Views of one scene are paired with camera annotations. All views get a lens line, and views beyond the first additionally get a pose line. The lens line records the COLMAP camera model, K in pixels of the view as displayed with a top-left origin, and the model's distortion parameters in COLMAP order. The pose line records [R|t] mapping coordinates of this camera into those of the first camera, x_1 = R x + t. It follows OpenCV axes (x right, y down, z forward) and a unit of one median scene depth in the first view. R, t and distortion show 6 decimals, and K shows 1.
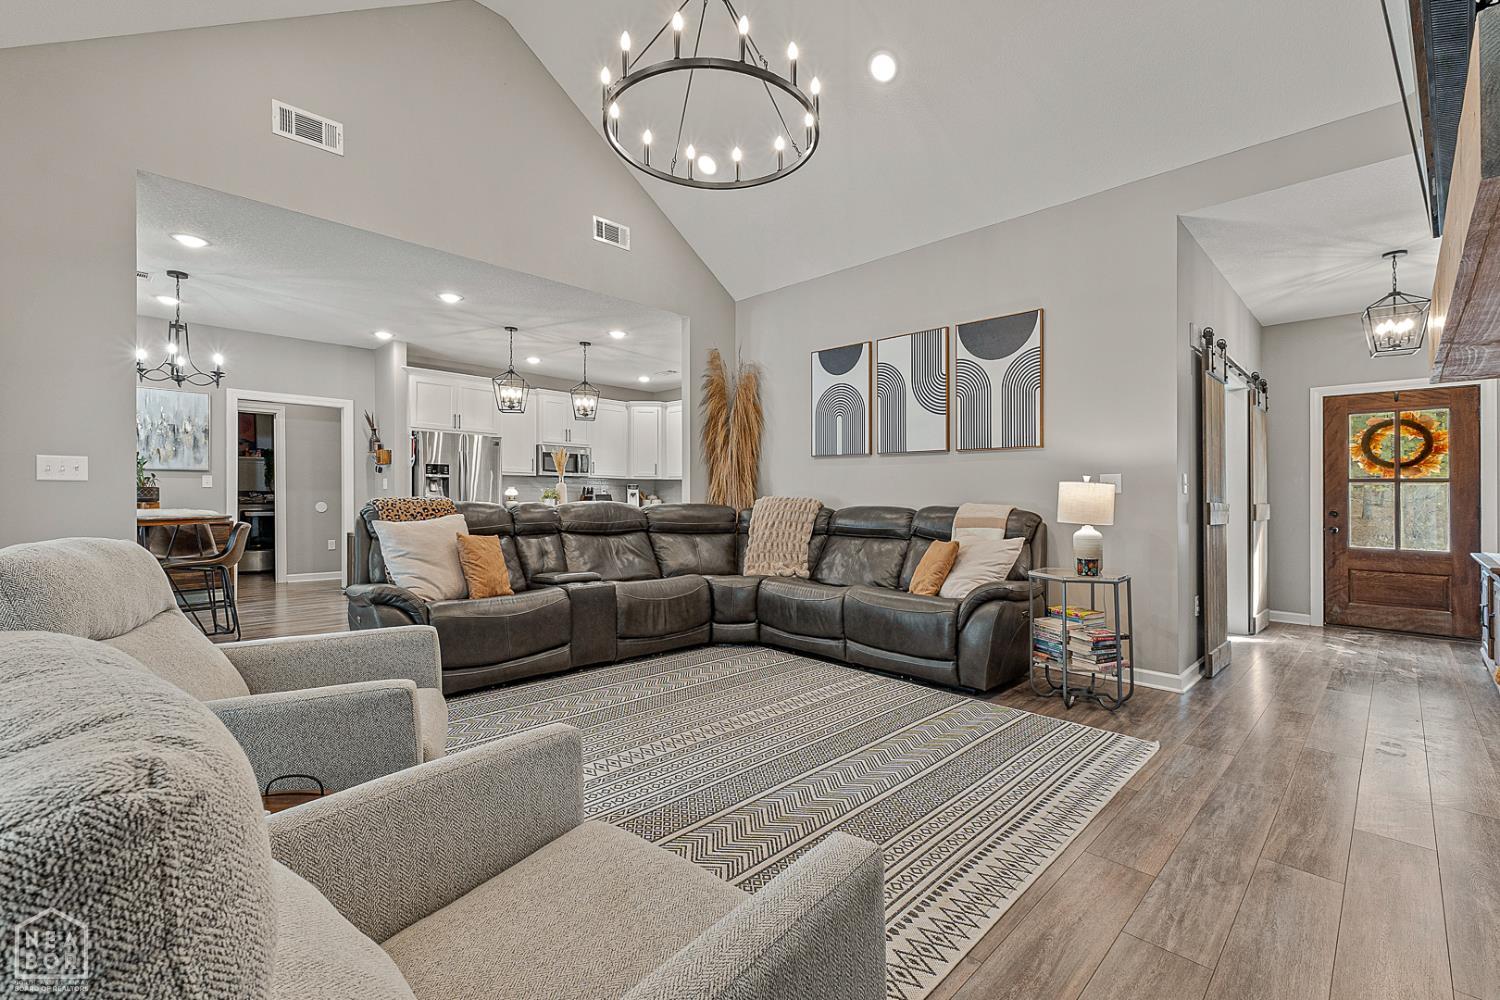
lens RADIAL K [[645.5, 0, 746.6], [0, 645.5, 504.3], [0, 0, 1]] dist [-0.002767, 0.001358]
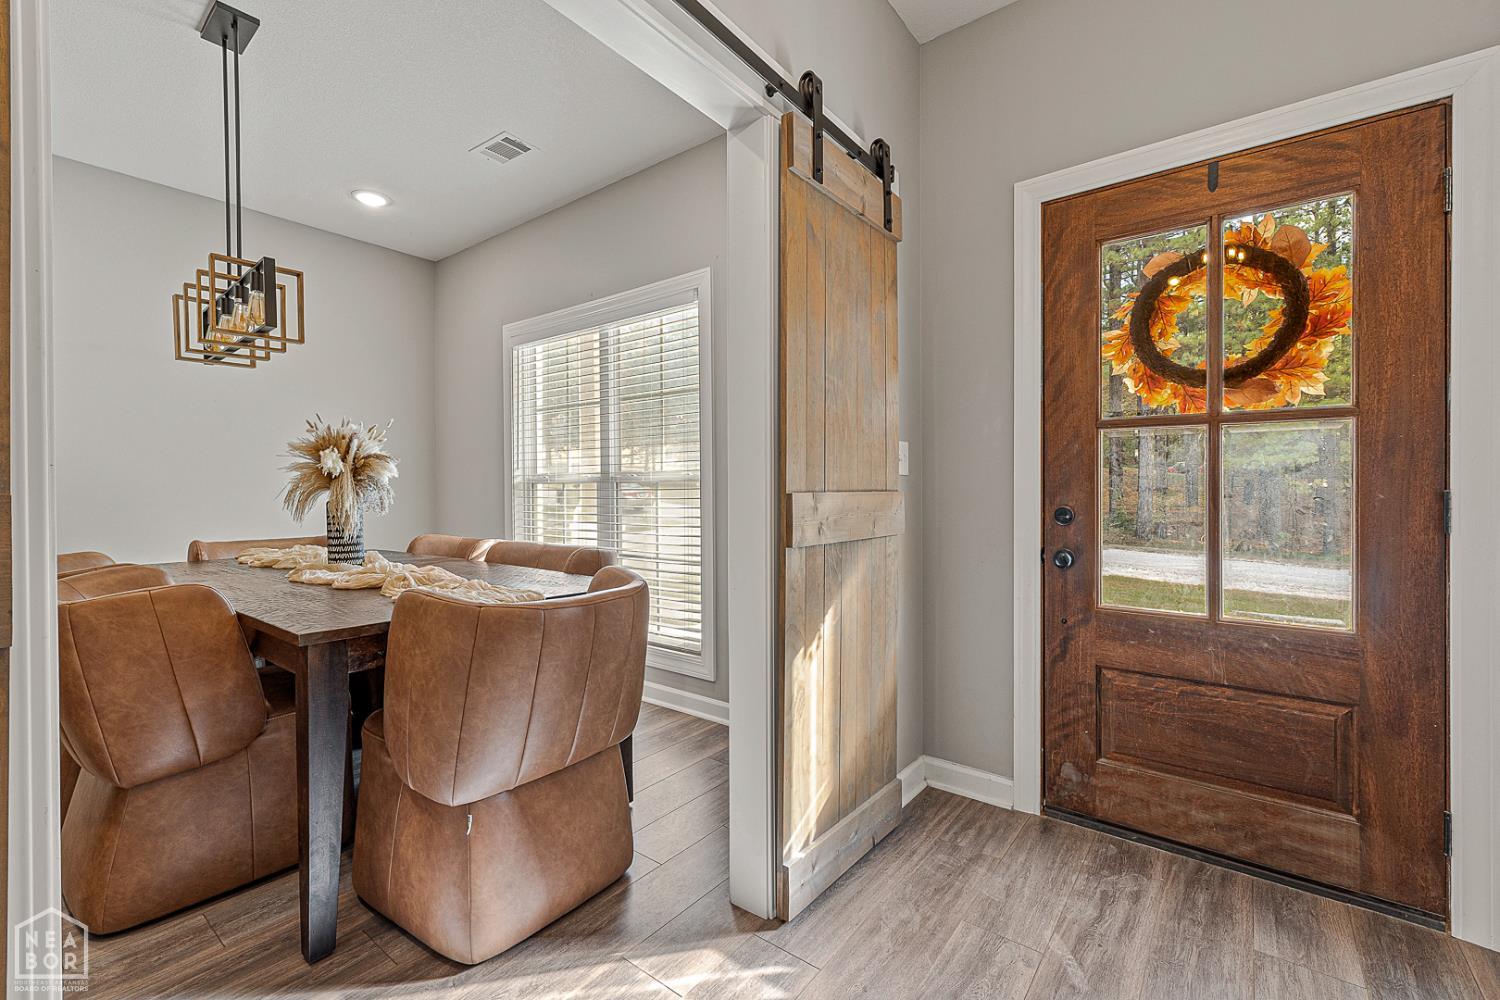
lens RADIAL K [[645.5, 0, 735.6], [0, 645.5, 509.1], [0, 0, 1]] dist [-0.002767, 0.001358]
pose [[0.991937, -0.006069, 0.126583, 0.708144], [0.004632, 0.999921, 0.011649, 0.006321], [-0.126644, -0.010969, 0.991888, 0.686437]]
